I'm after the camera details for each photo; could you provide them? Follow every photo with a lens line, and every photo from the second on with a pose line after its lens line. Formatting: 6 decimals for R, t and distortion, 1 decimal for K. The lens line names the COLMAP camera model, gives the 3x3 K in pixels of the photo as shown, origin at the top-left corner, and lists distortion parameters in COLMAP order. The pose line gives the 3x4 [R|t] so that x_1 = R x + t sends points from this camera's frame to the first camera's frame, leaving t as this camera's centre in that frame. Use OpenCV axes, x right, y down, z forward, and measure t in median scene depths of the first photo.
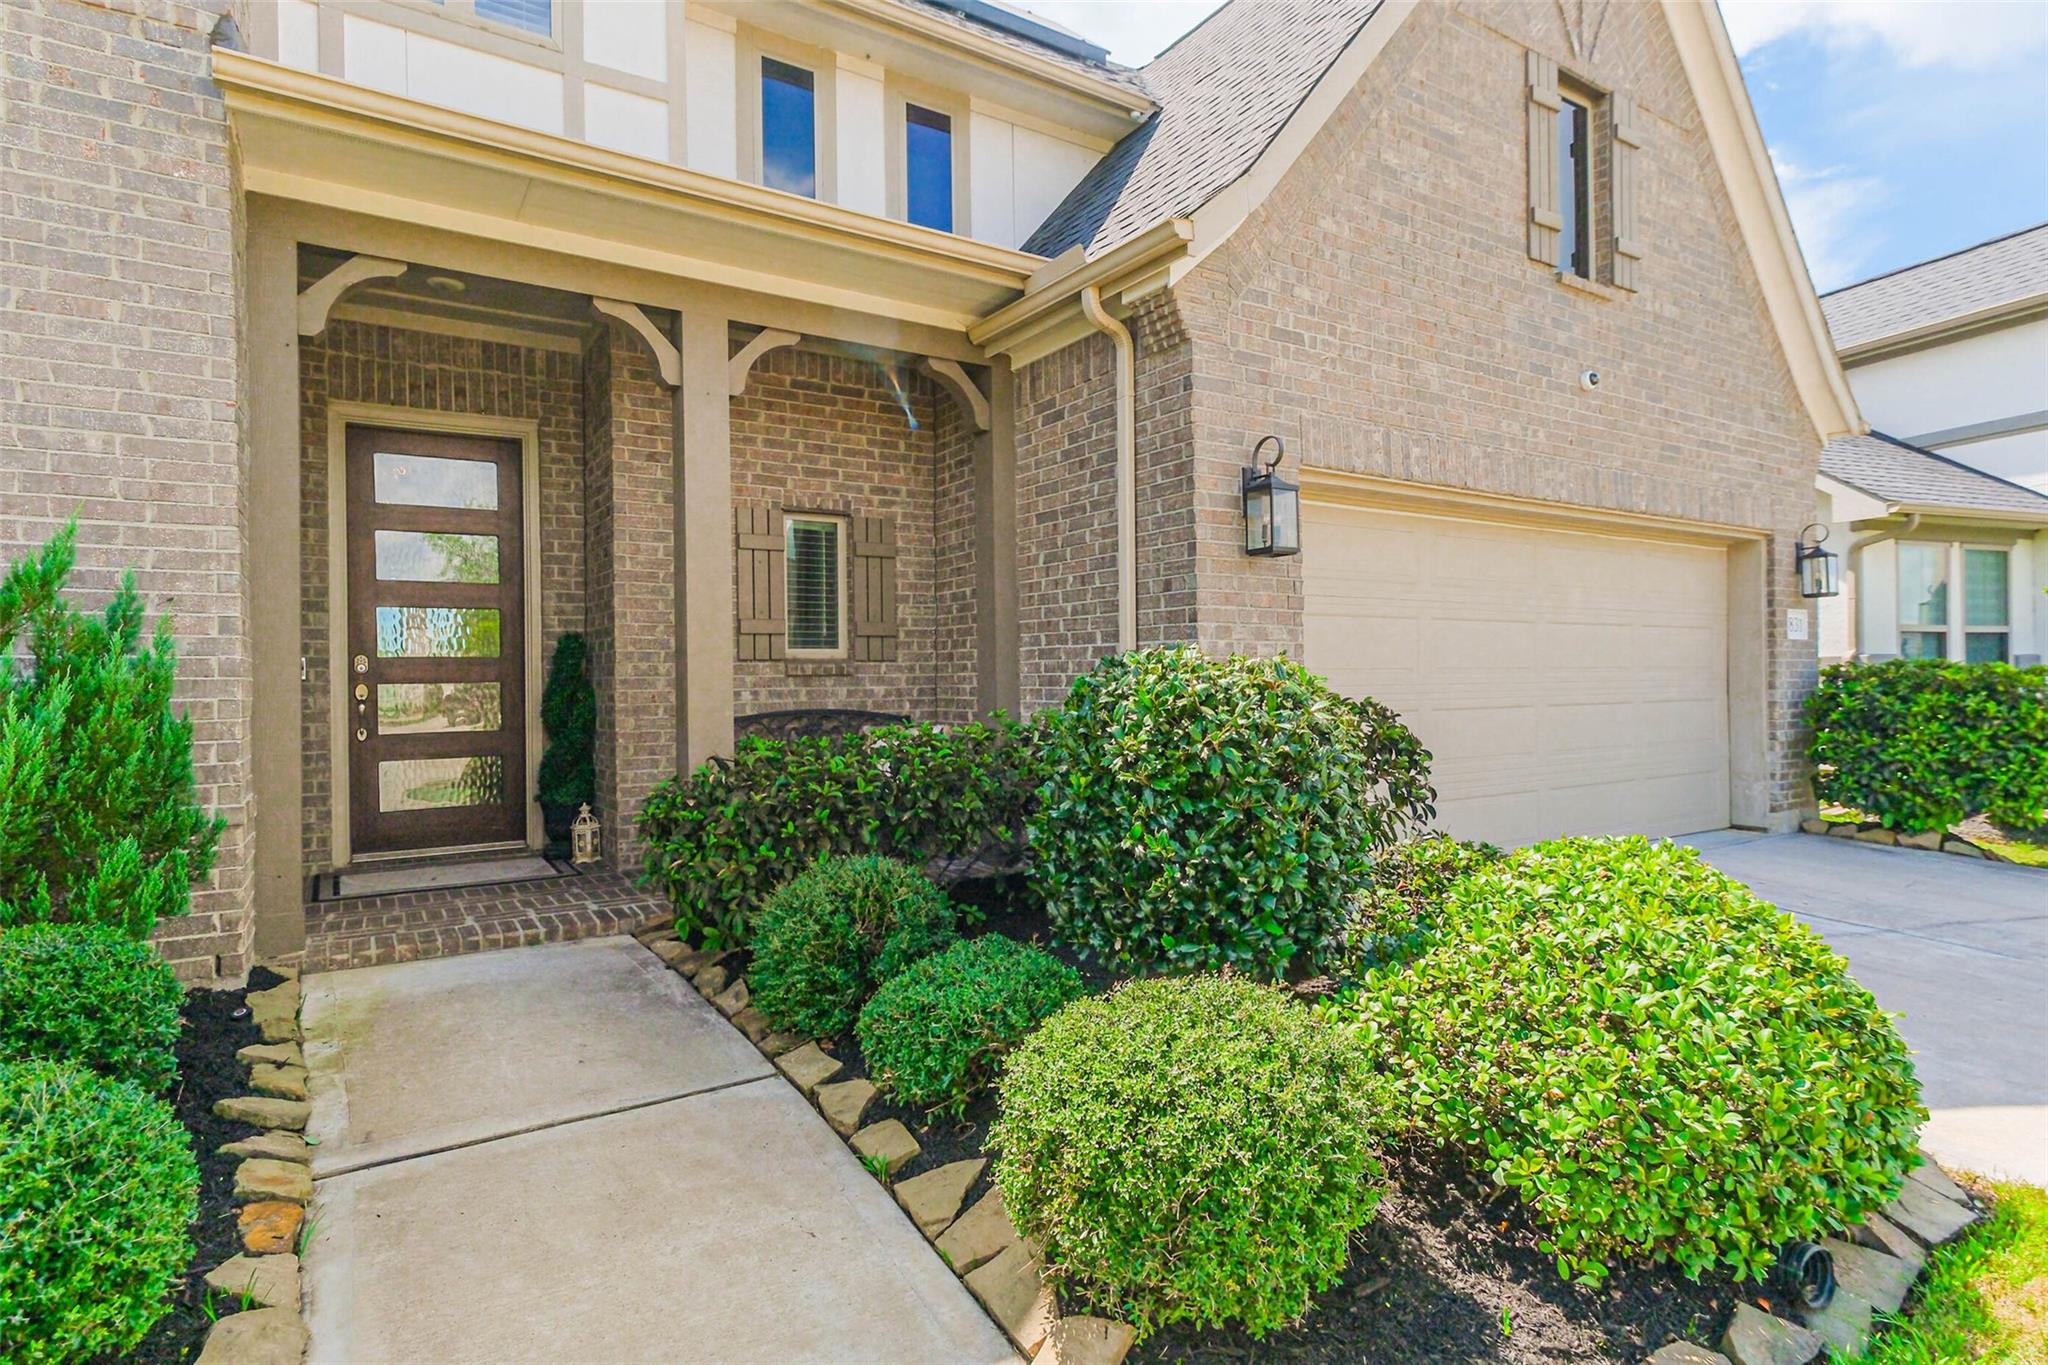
lens RADIAL K [[1054.6, 0, 1019.8], [0, 1054.6, 676.2], [0, 0, 1]] dist [0.005473, 0.000537]
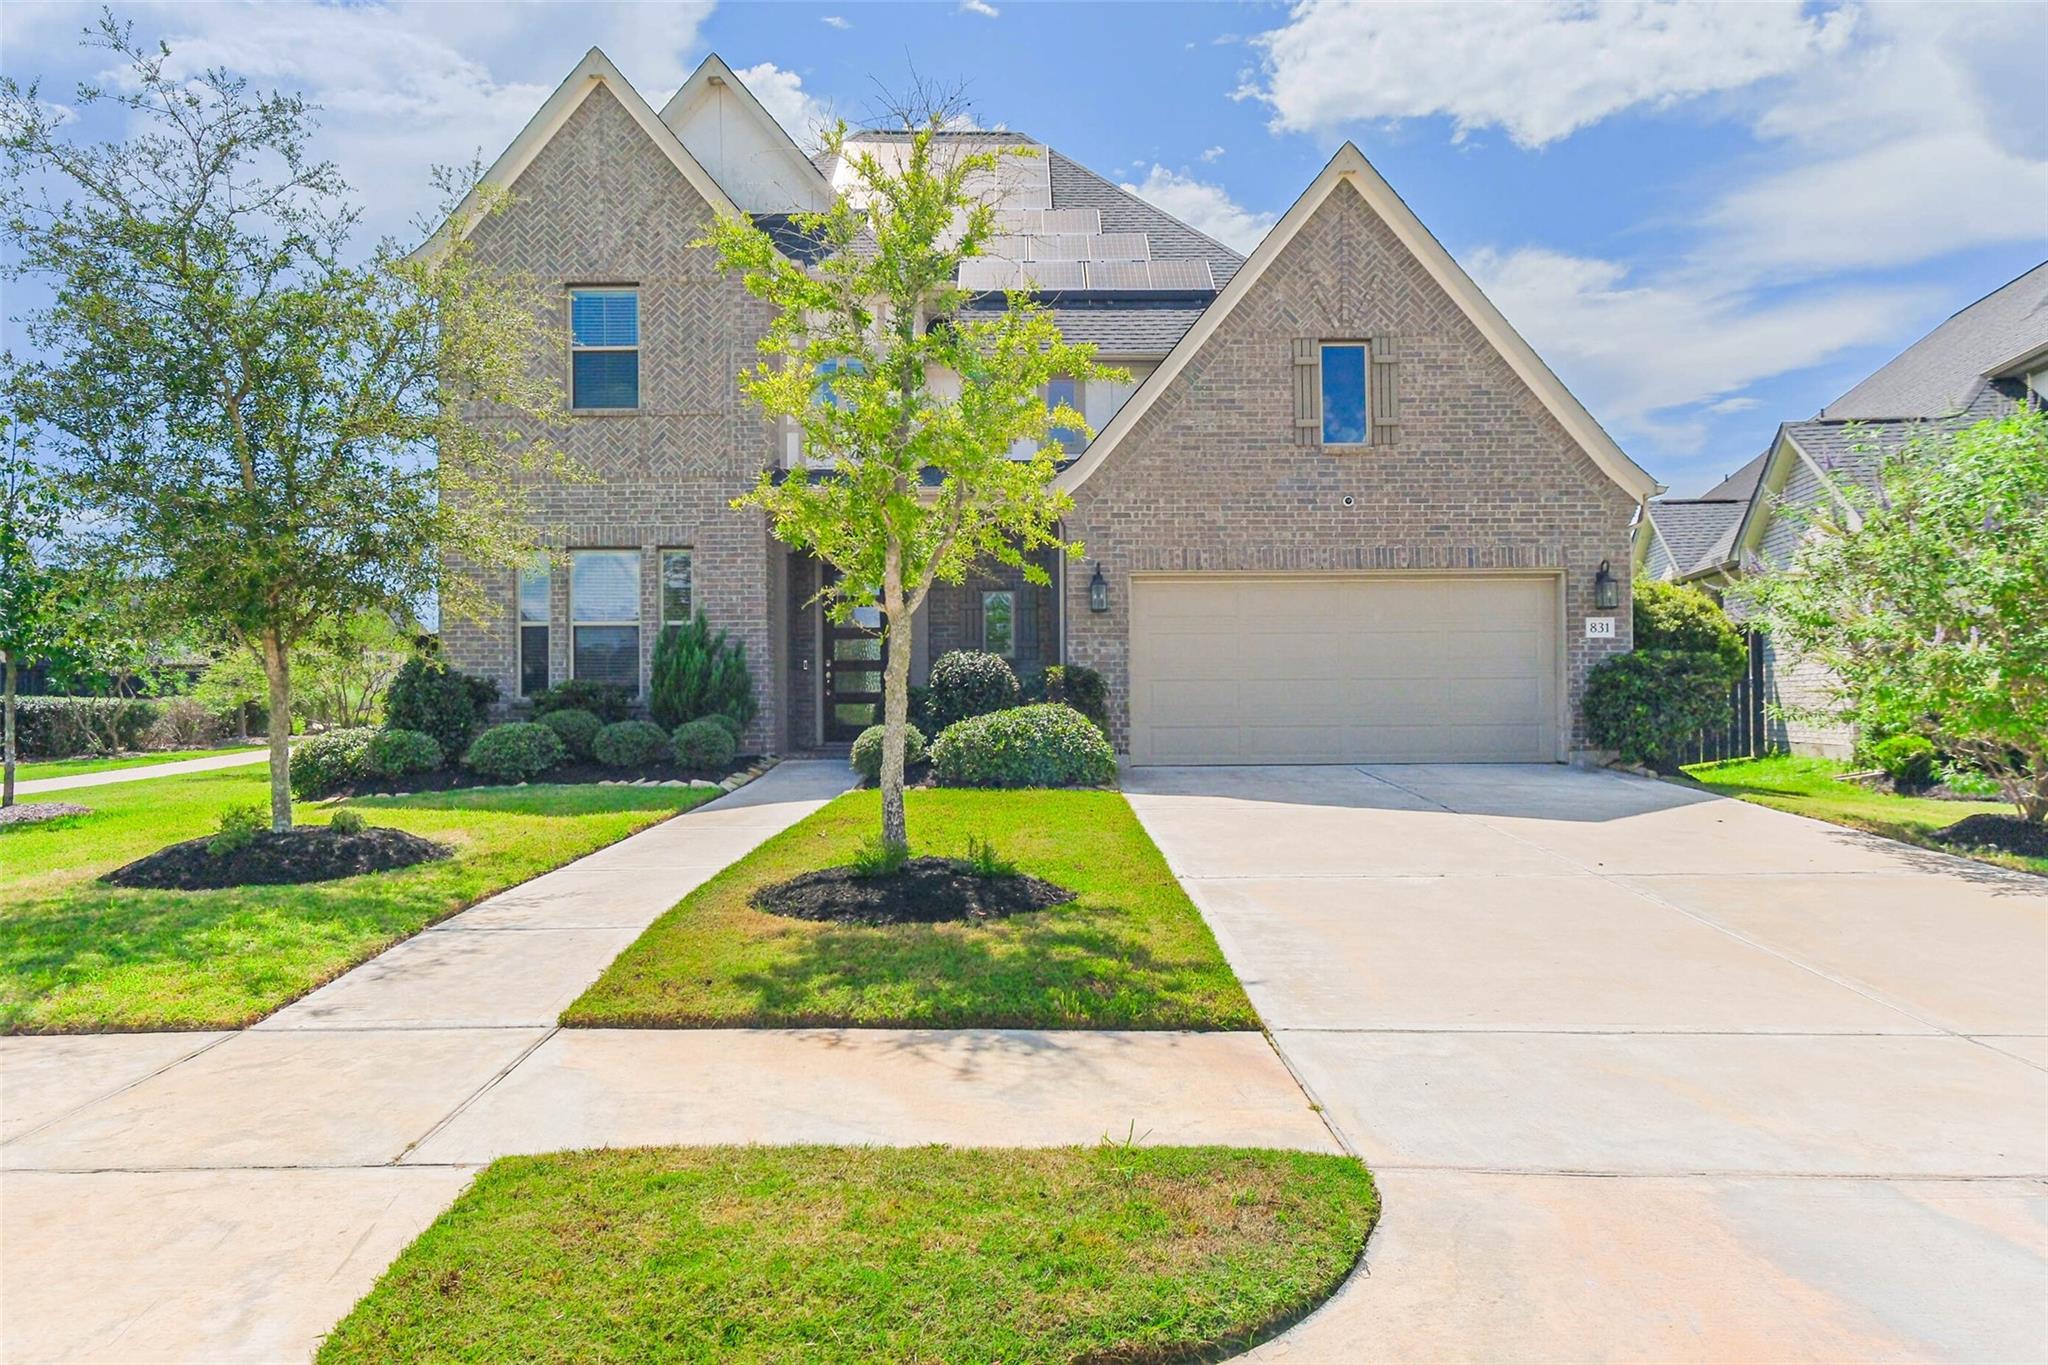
lens RADIAL K [[1354.1, 0, 1024.7], [0, 1354.1, 685.7], [0, 0, 1]] dist [-0.002631, -0.000099]
pose [[0.849395, -0.004667, -0.527736, 1.530612], [0.001425, 0.999978, -0.006548, 0.066733], [0.527755, 0.004810, 0.849383, -1.525935]]
